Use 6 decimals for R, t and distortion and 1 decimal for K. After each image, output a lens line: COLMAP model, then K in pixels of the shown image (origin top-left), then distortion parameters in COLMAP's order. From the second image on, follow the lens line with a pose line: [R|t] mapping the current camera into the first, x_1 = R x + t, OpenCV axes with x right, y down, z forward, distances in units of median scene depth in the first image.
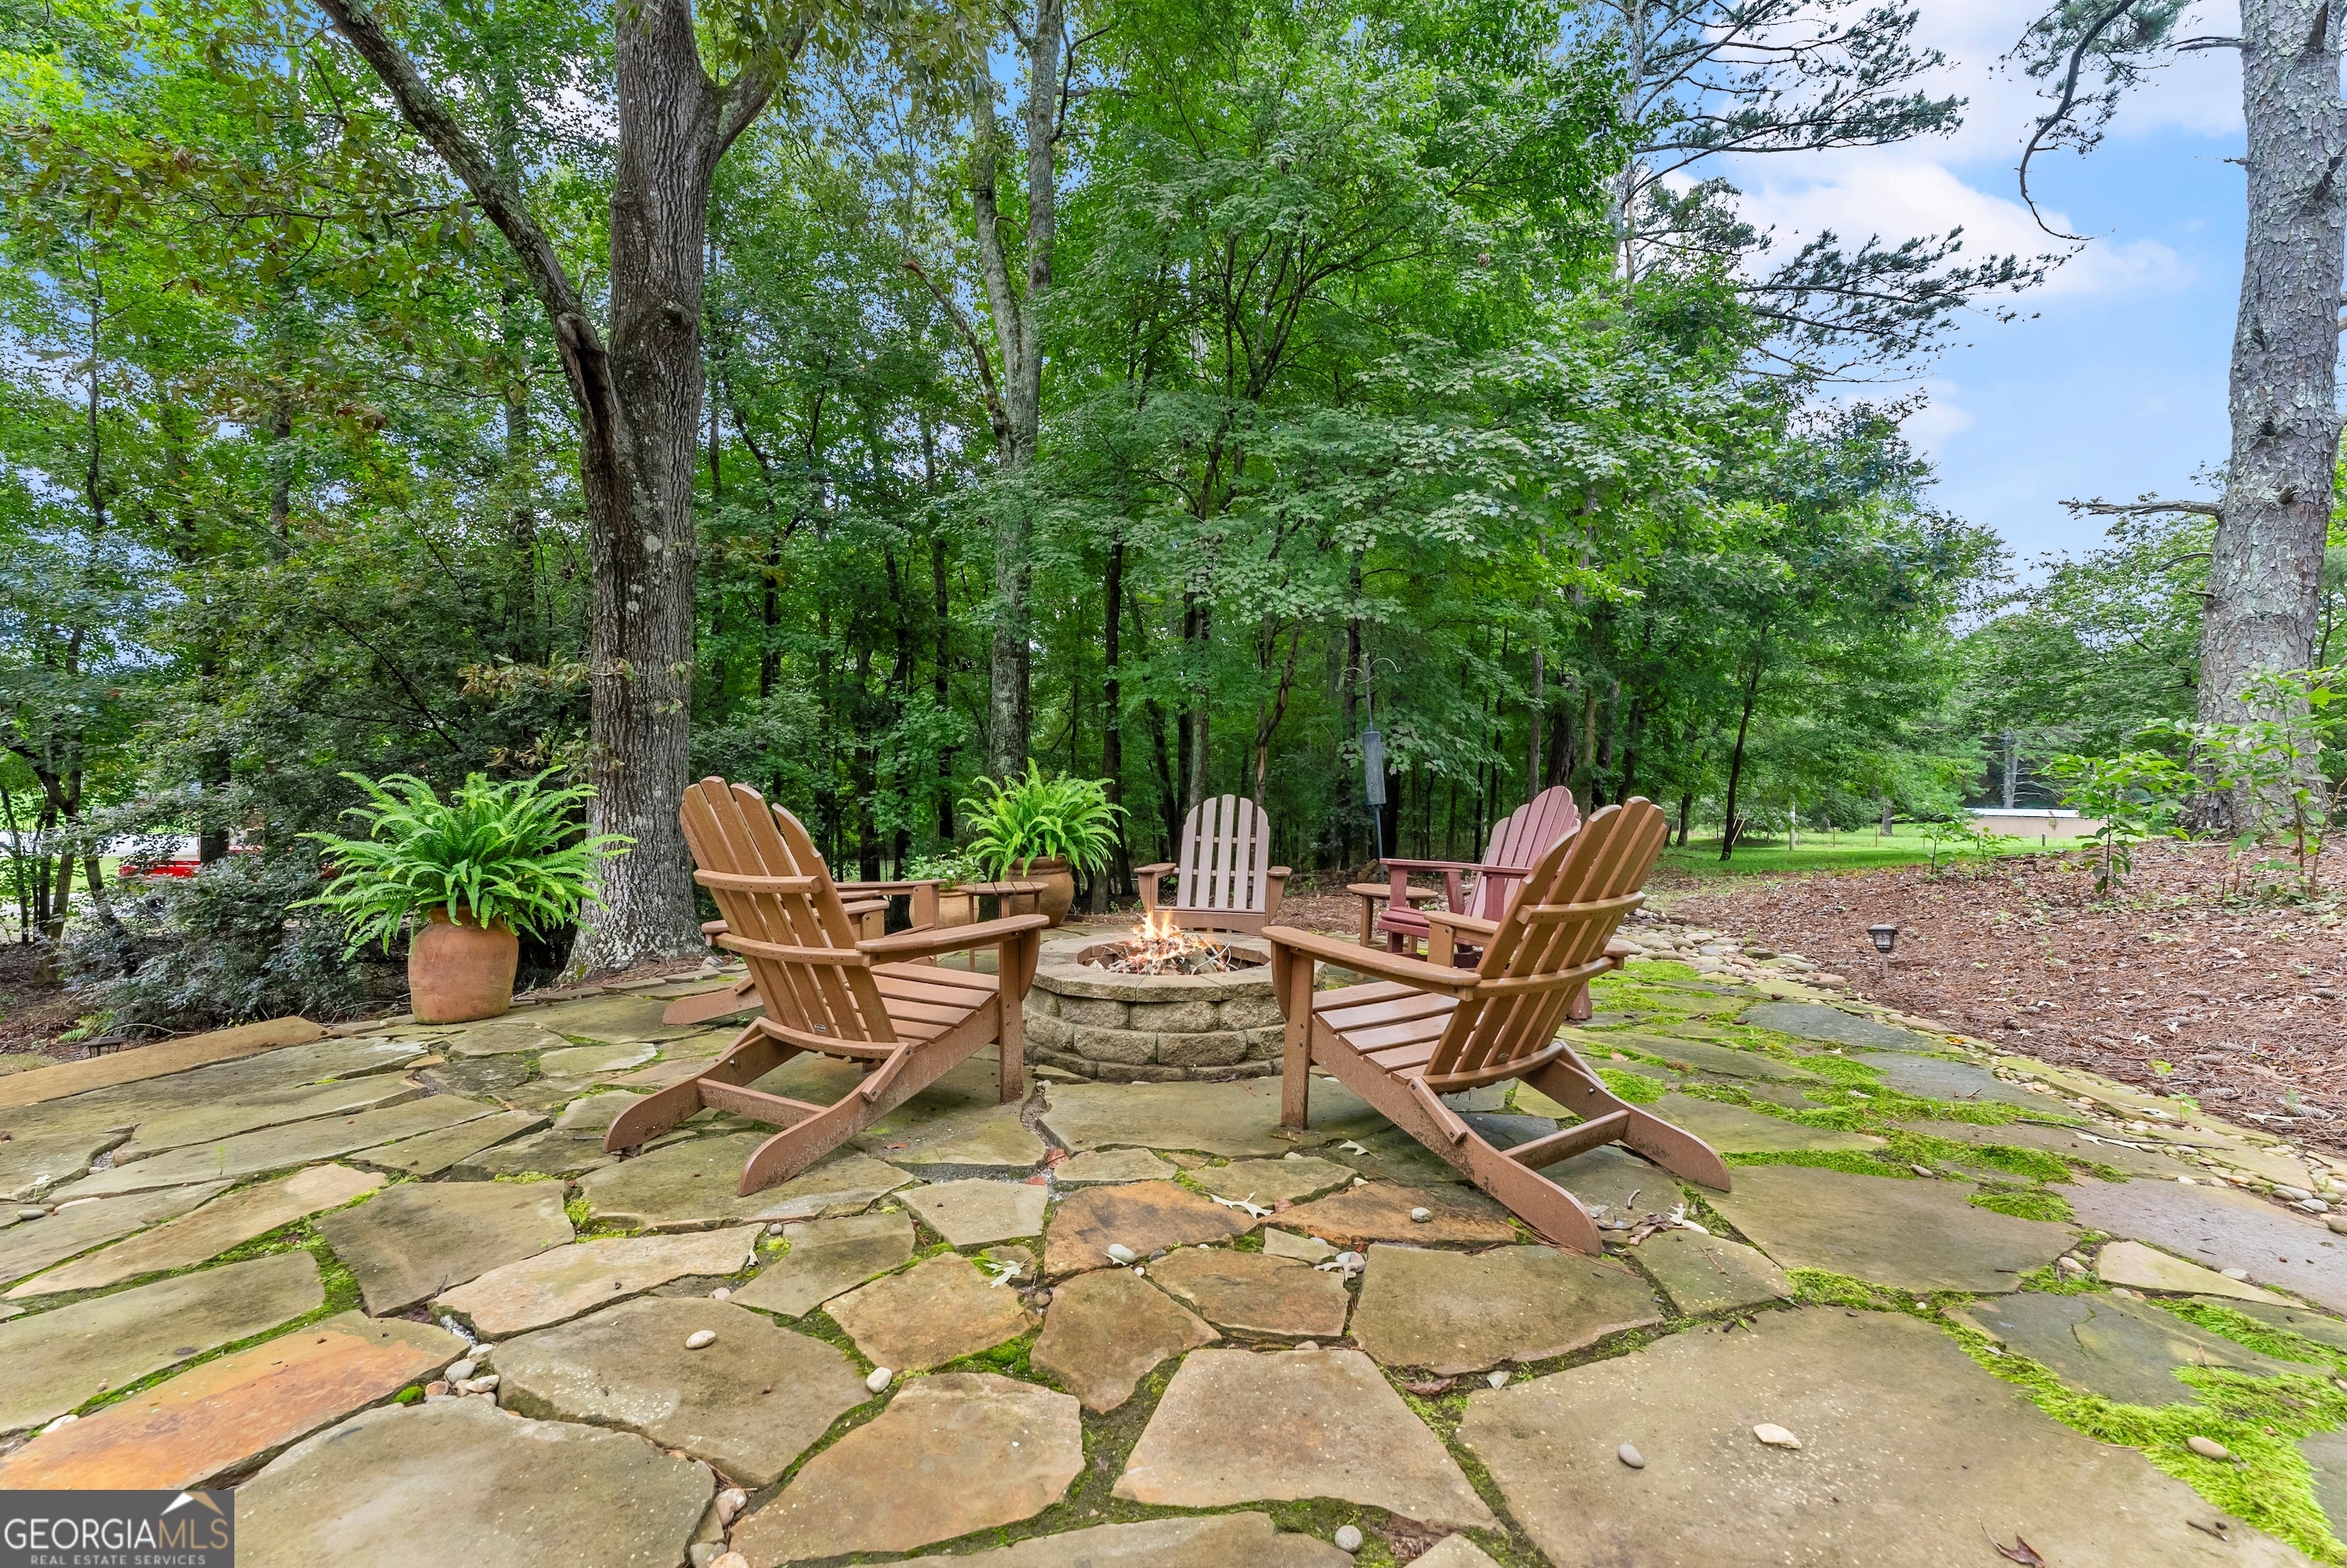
lens RADIAL K [[949.8, 0, 1170.2], [0, 949.8, 789.4], [0, 0, 1]] dist [-0.000569, -0.000335]
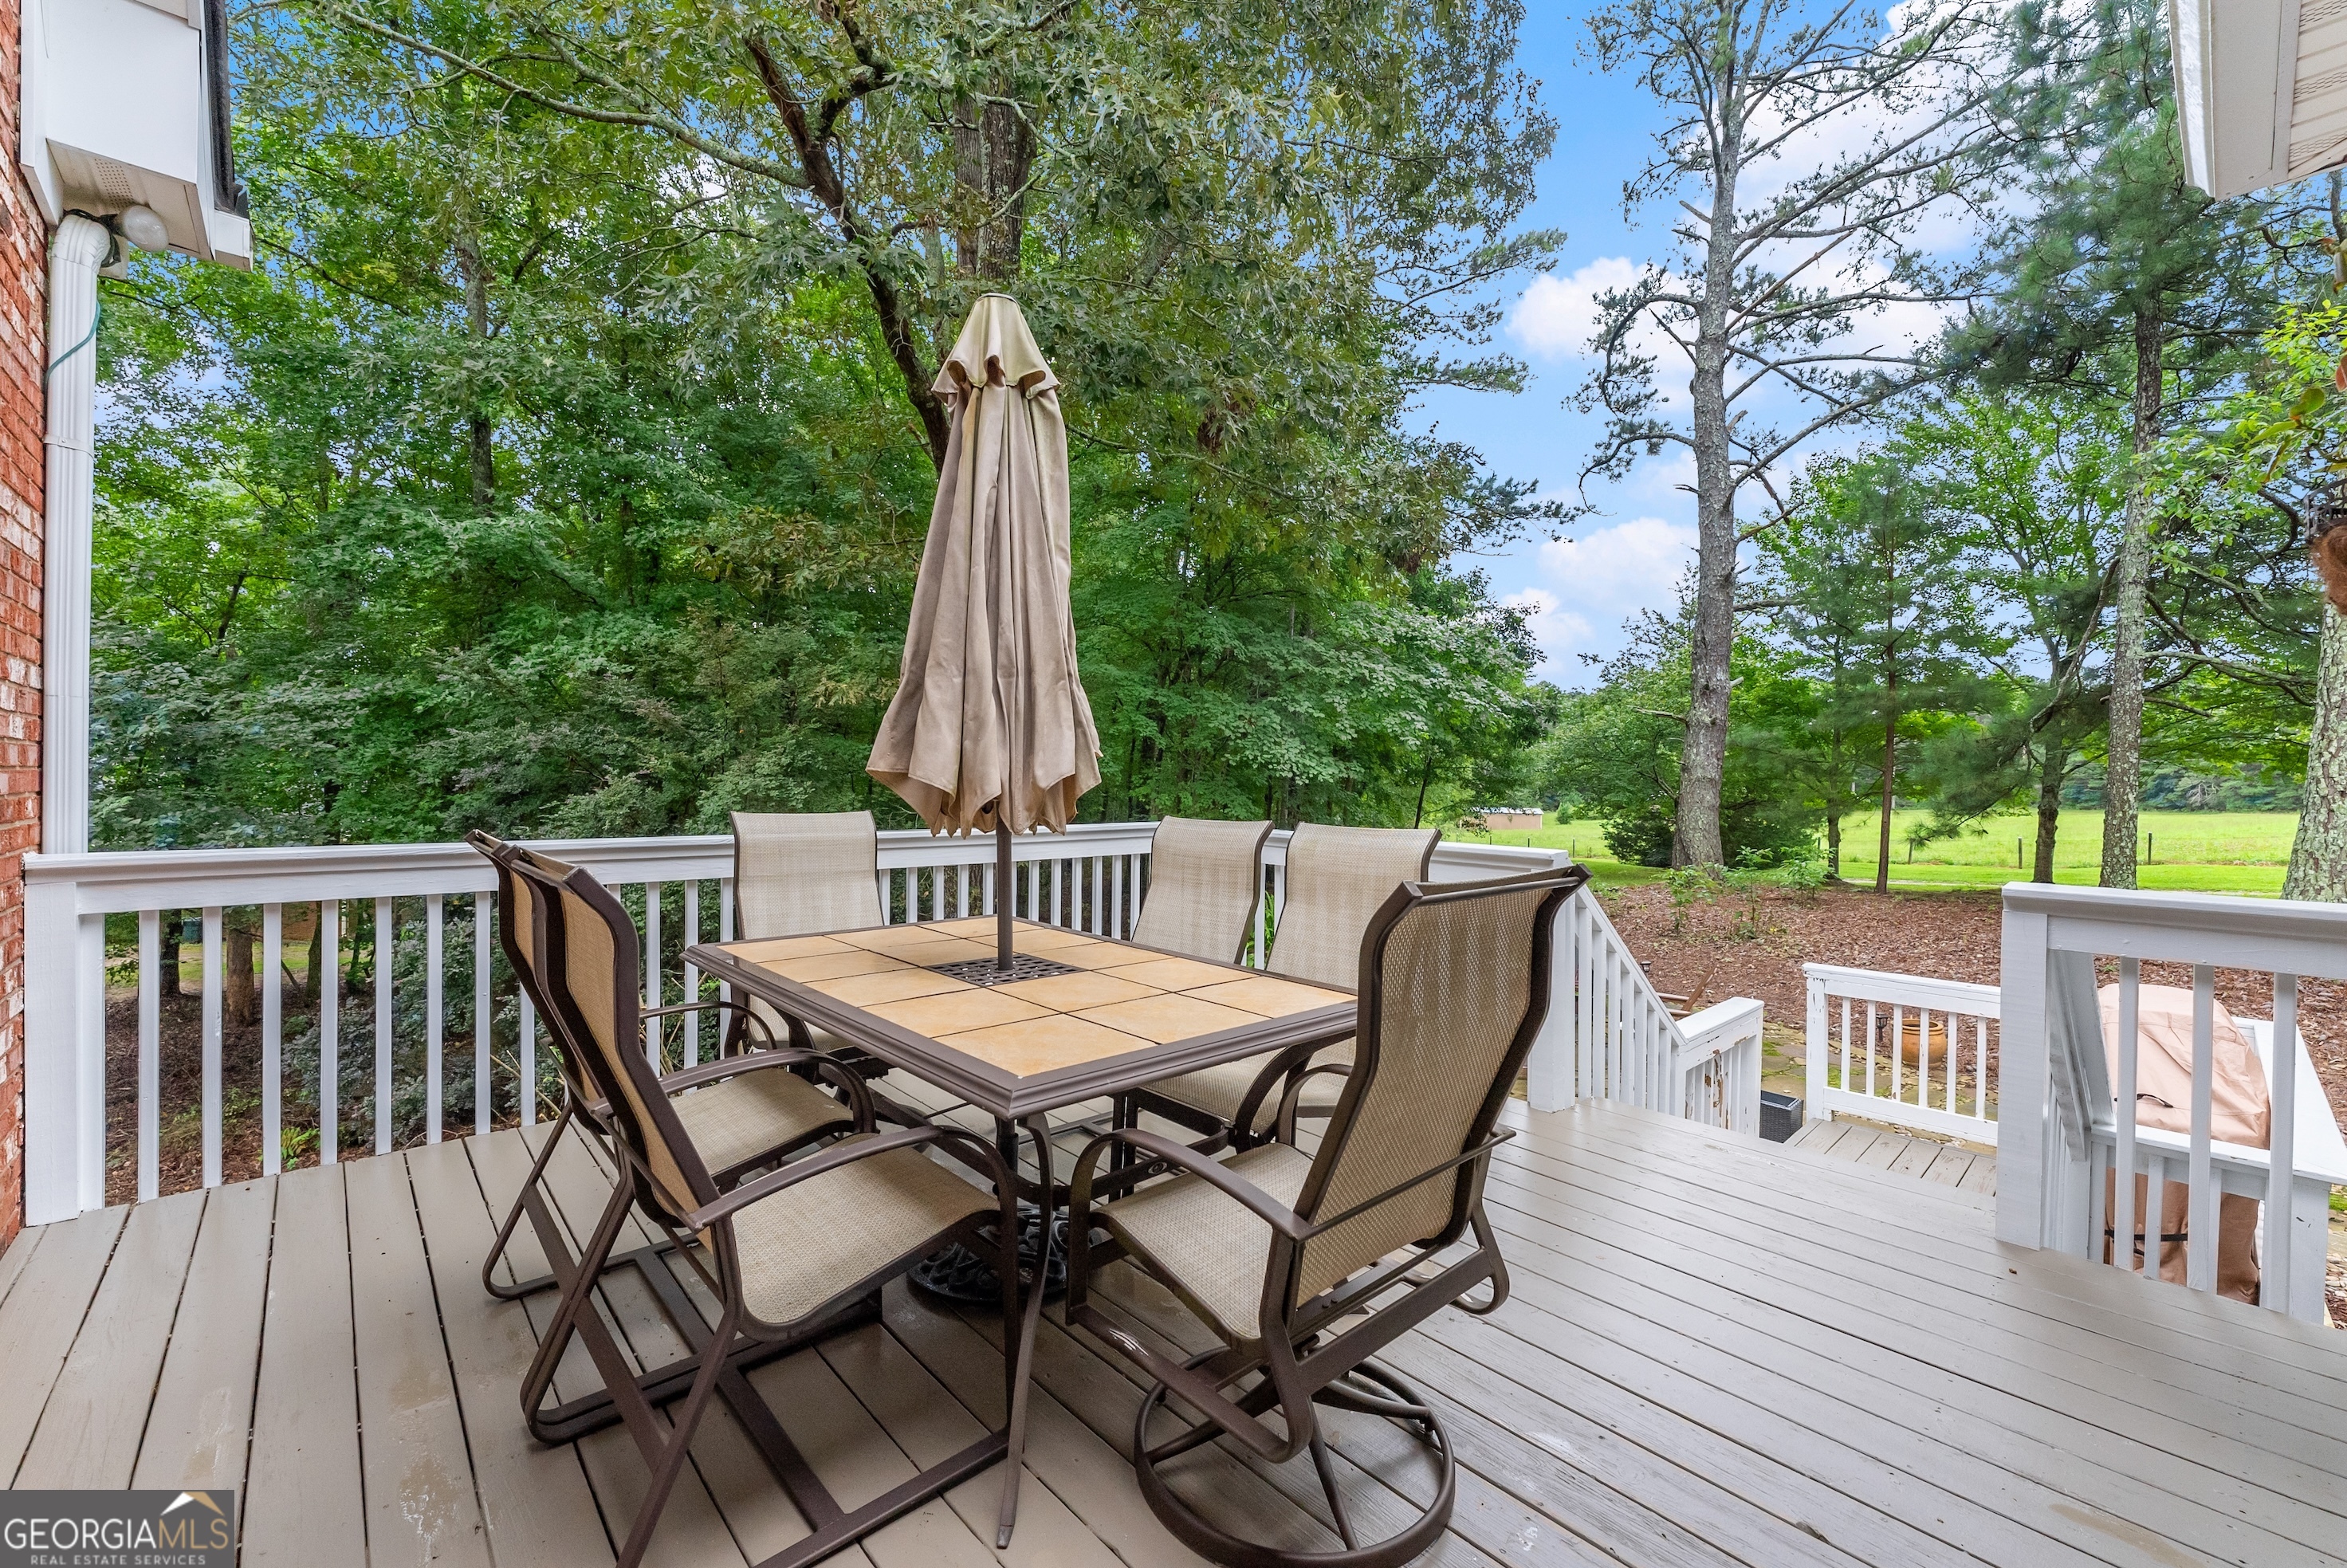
lens RADIAL K [[949.8, 0, 1175.3], [0, 949.8, 784.5], [0, 0, 1]] dist [-0.000569, -0.000335]
pose [[0.909191, 0.006202, 0.416333, -0.764327], [-0.008784, 0.999952, 0.004286, -0.164833], [-0.416286, -0.007554, 0.909202, -0.408498]]
